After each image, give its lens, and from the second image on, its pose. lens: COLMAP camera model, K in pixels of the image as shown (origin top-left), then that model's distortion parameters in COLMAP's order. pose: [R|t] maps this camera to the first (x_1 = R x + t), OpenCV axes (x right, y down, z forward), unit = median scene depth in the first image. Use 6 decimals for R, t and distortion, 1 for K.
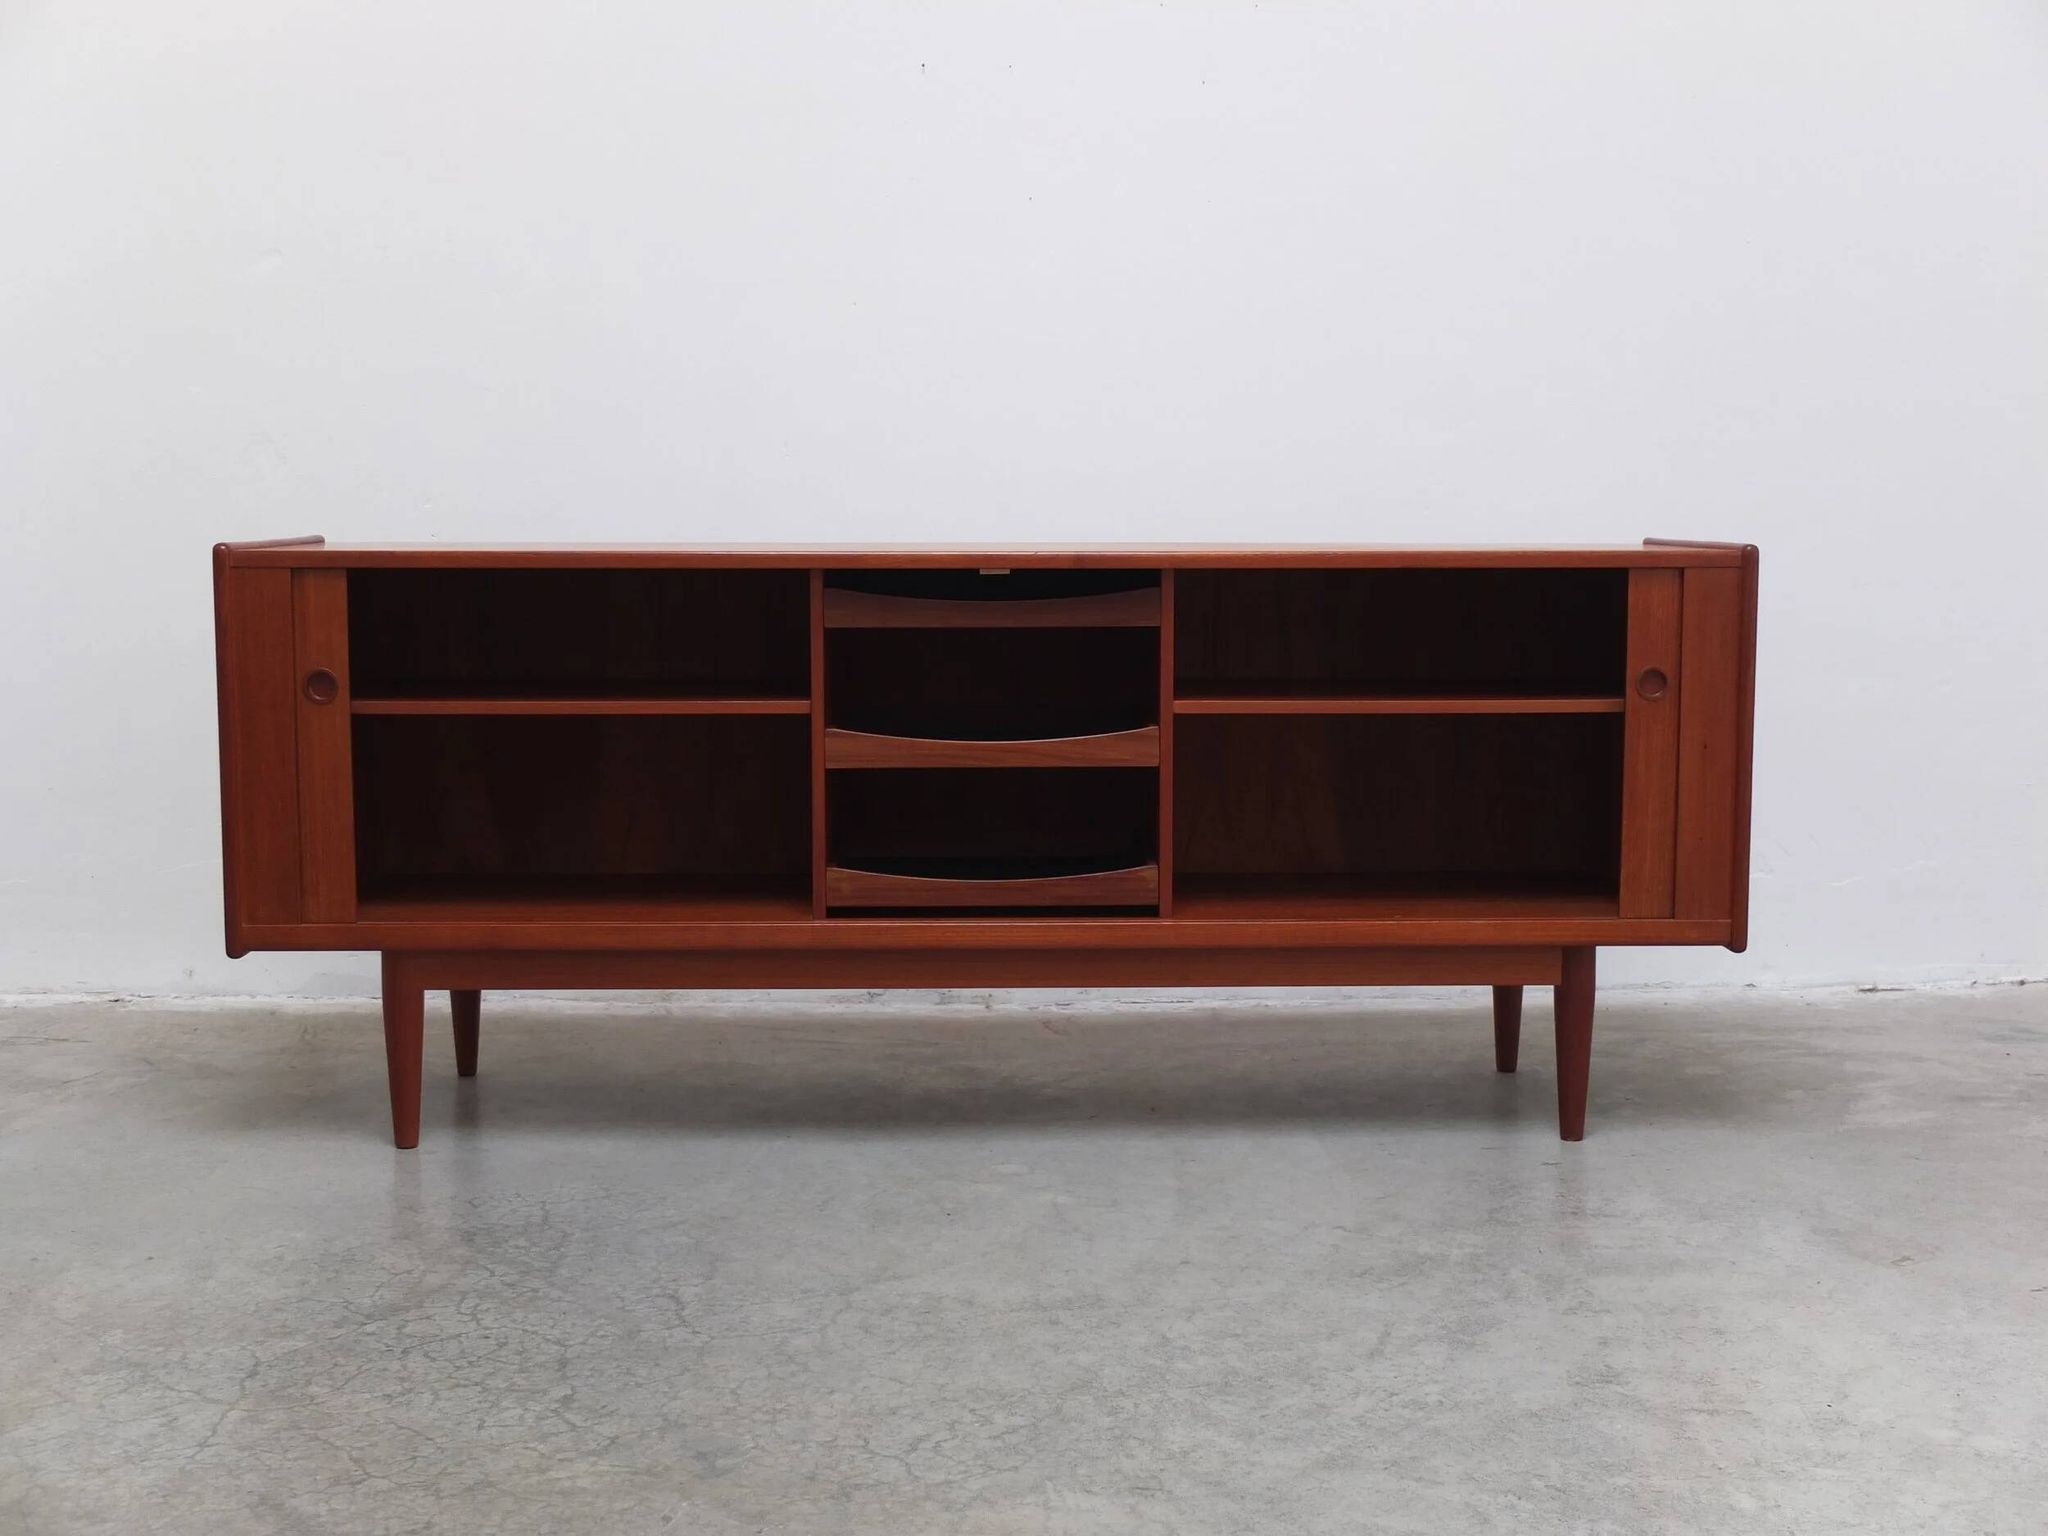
lens RADIAL K [[2541.3, 0, 963.3], [0, 2541.3, 769.1], [0, 0, 1]] dist [-0.016407, 0.000000]
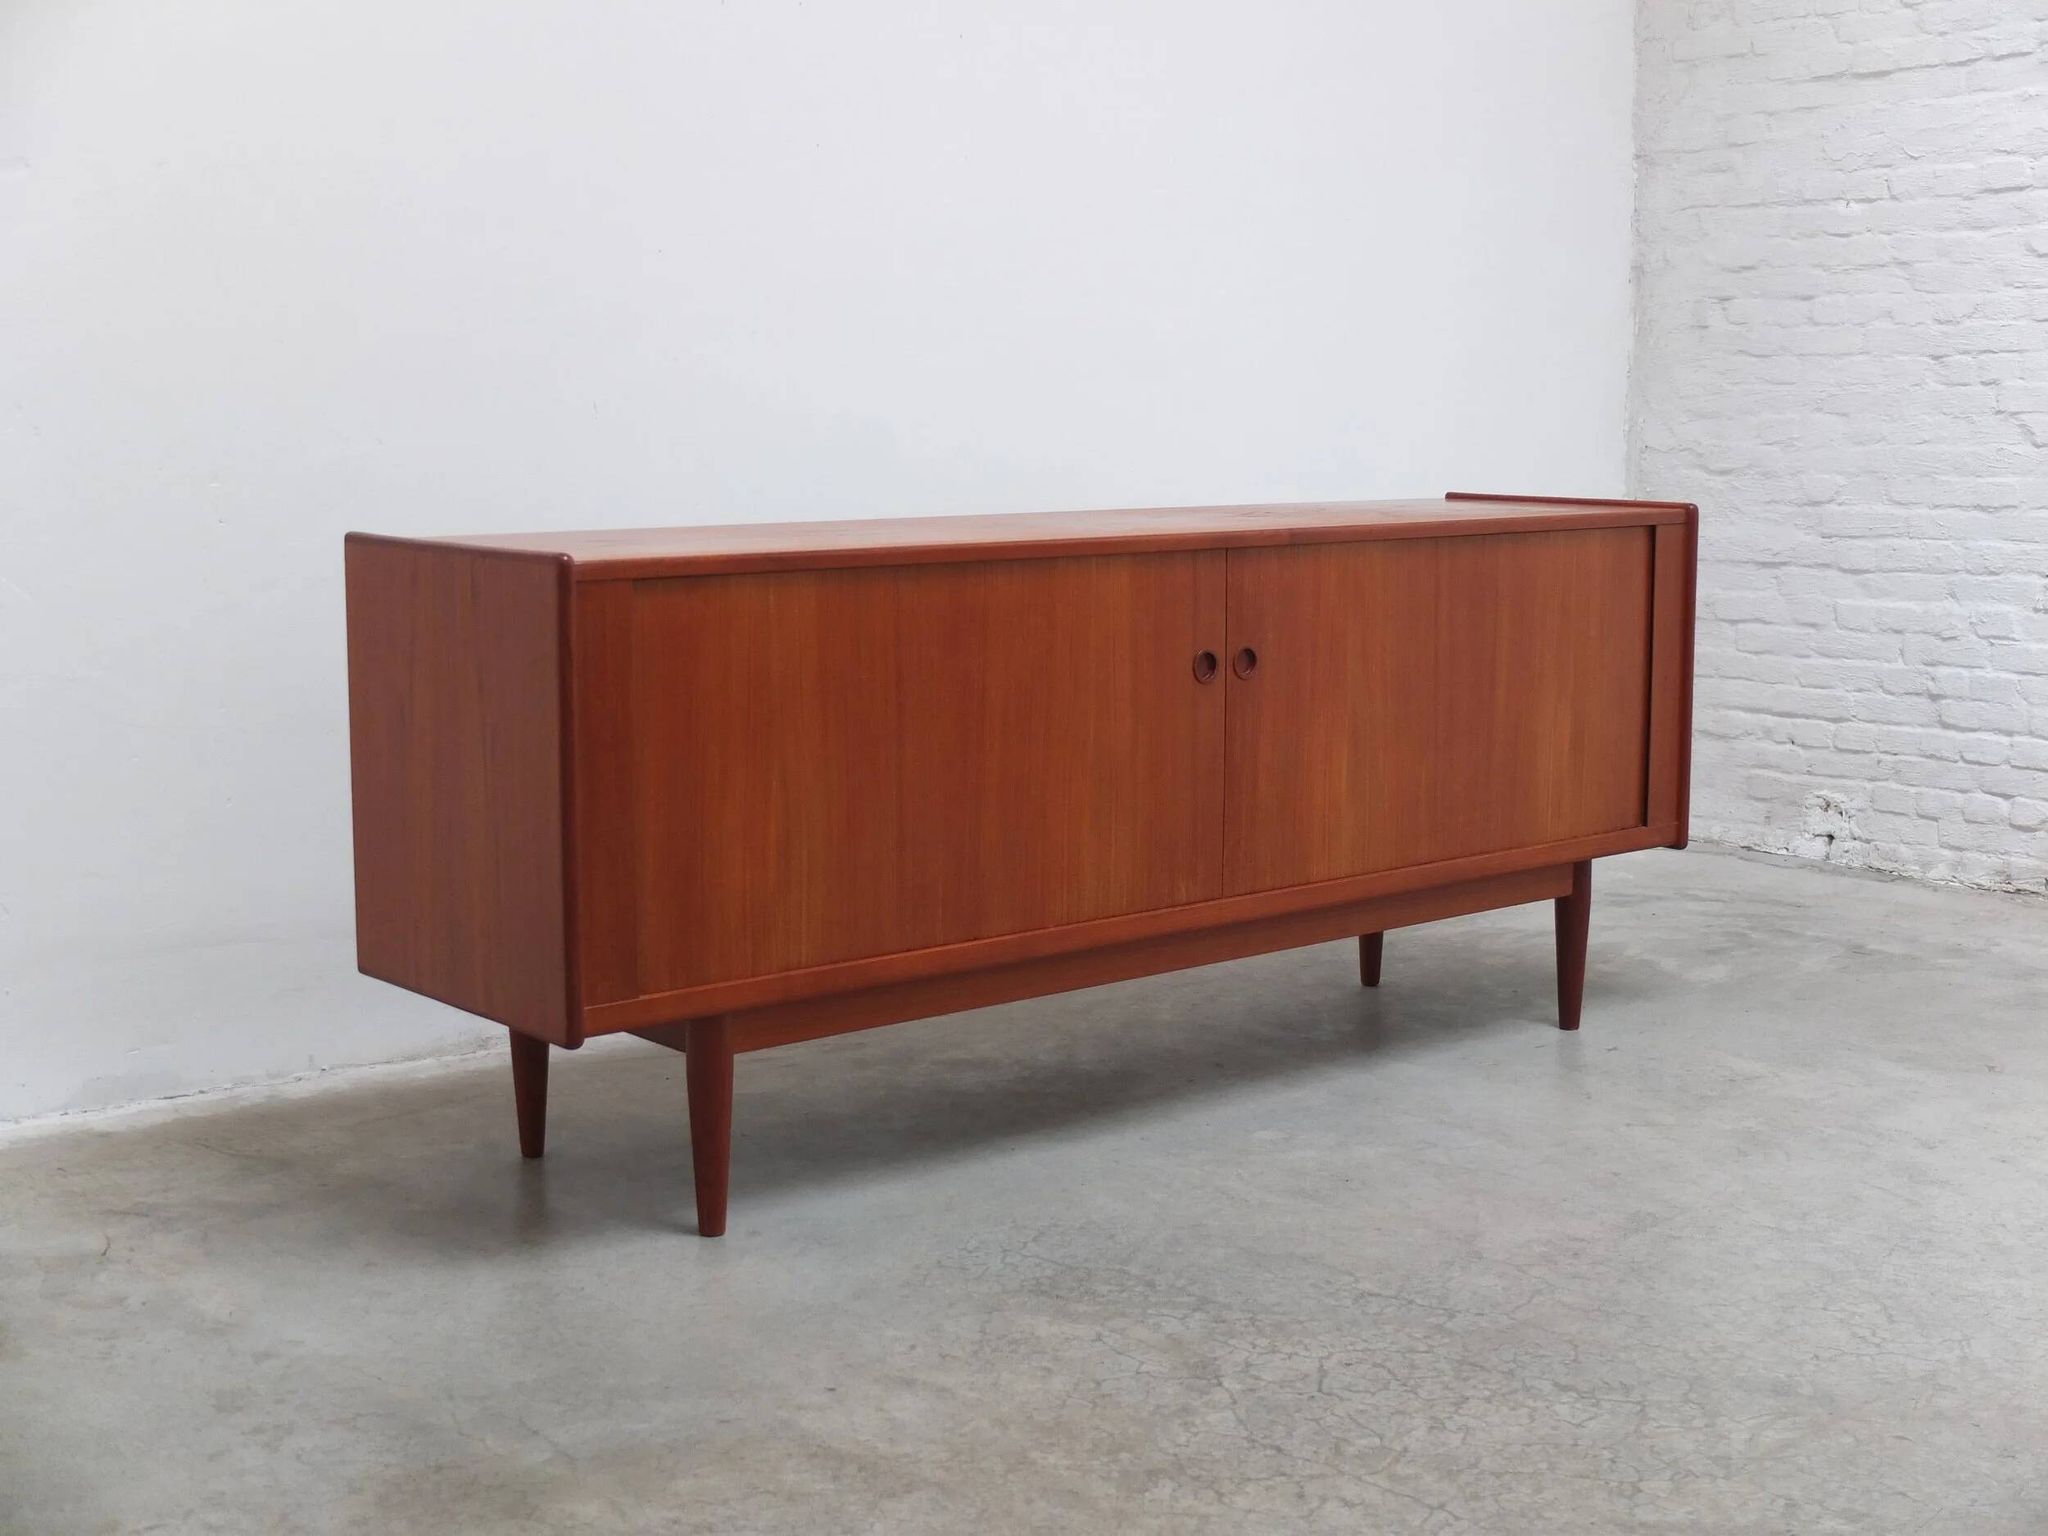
lens RADIAL K [[2788.2, 0, 1021.7], [0, 2788.2, 749.5], [0, 0, 1]] dist [-0.031486, 0.000000]
pose [[0.764598, -0.082914, 0.639152, -0.861188], [0.067577, 0.996538, 0.048435, -0.065255], [-0.640955, 0.006158, 0.767554, 0.234522]]
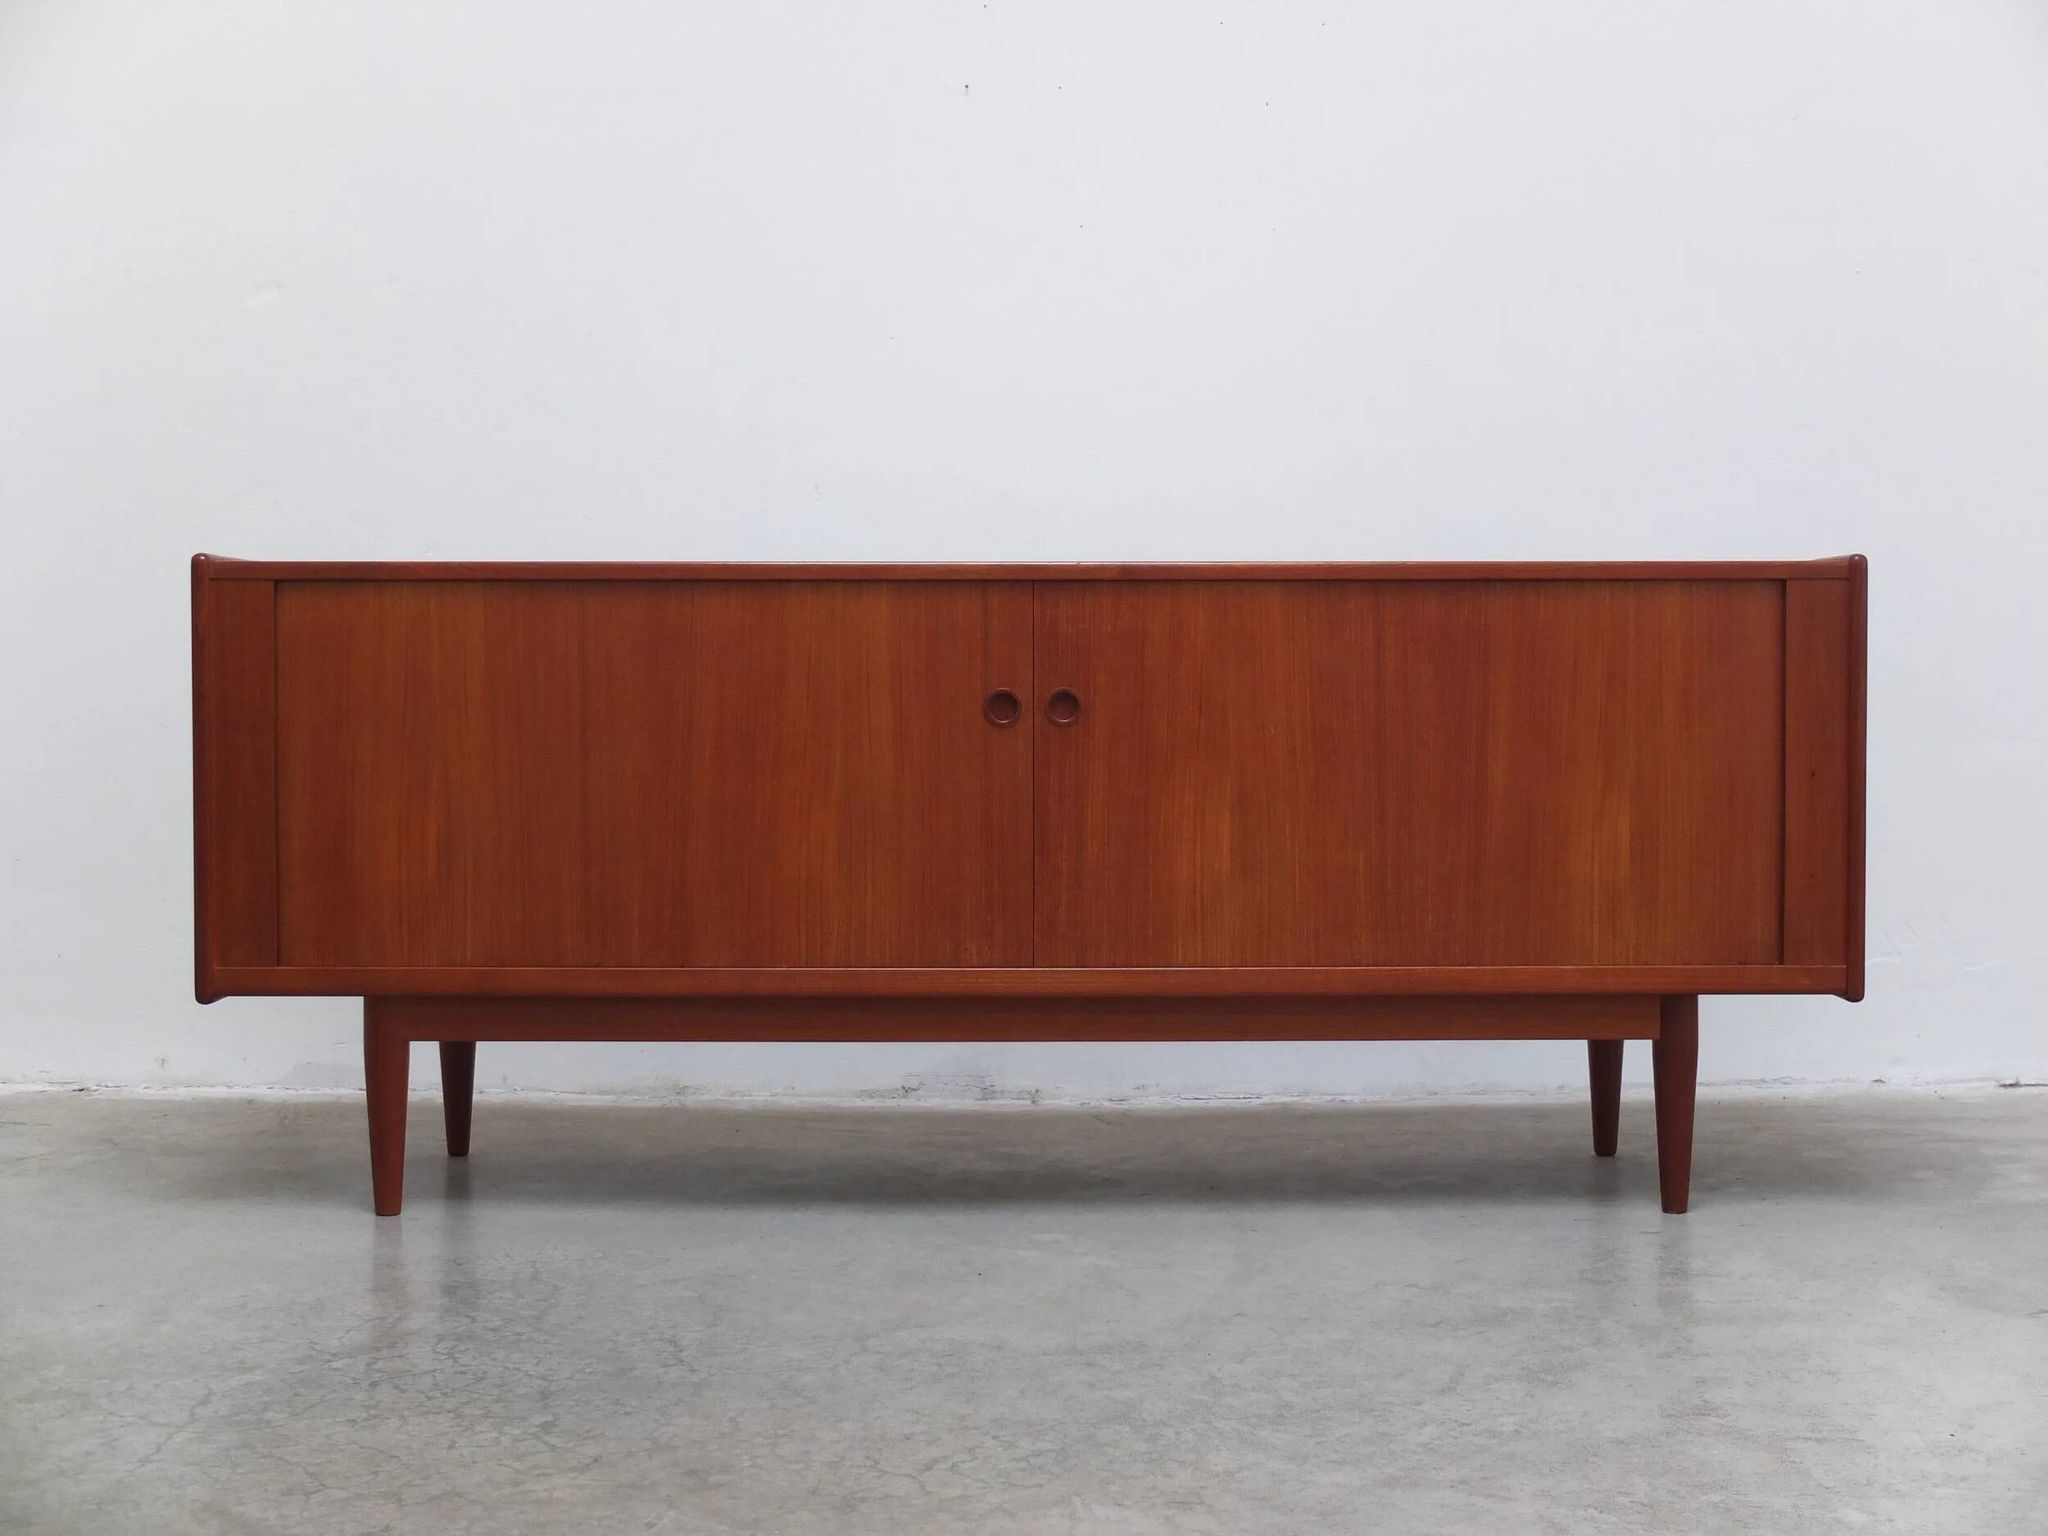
lens RADIAL K [[2788.2, 0, 973.7], [0, 2788.2, 761.5], [0, 0, 1]] dist [-0.031486, 0.000000]
pose [[0.999765, 0.001589, -0.021620, 0.014006], [-0.003306, 0.996823, -0.079579, 0.076920], [0.021424, 0.079632, 0.996594, -0.002484]]
